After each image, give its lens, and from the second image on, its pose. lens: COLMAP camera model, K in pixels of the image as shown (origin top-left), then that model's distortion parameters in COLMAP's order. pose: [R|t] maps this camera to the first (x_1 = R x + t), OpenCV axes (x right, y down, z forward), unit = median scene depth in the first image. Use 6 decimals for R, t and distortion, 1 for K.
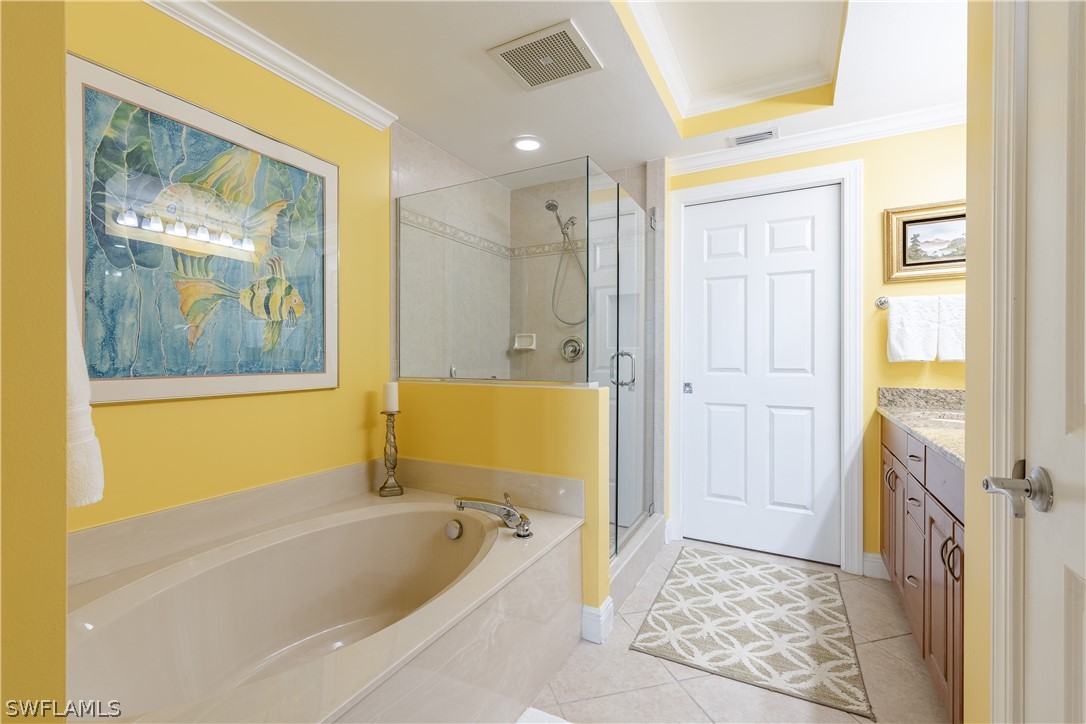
lens RADIAL K [[466.6, 0, 541.7], [0, 466.6, 357.7], [0, 0, 1]] dist [0.001575, -0.000938]
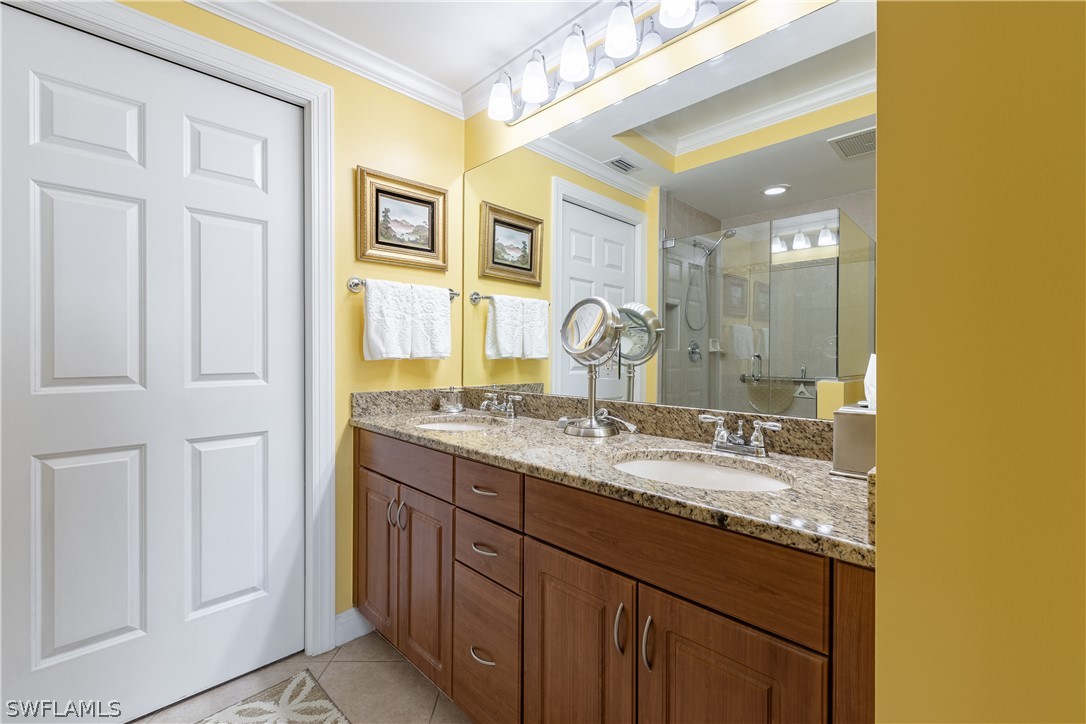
lens RADIAL K [[466.6, 0, 541.0], [0, 466.6, 353.9], [0, 0, 1]] dist [0.001575, -0.000938]
pose [[0.301424, -0.001558, 0.953489, 0.080001], [0.001016, 0.999999, 0.001313, -0.002544], [-0.953490, 0.000573, 0.301425, 0.473294]]
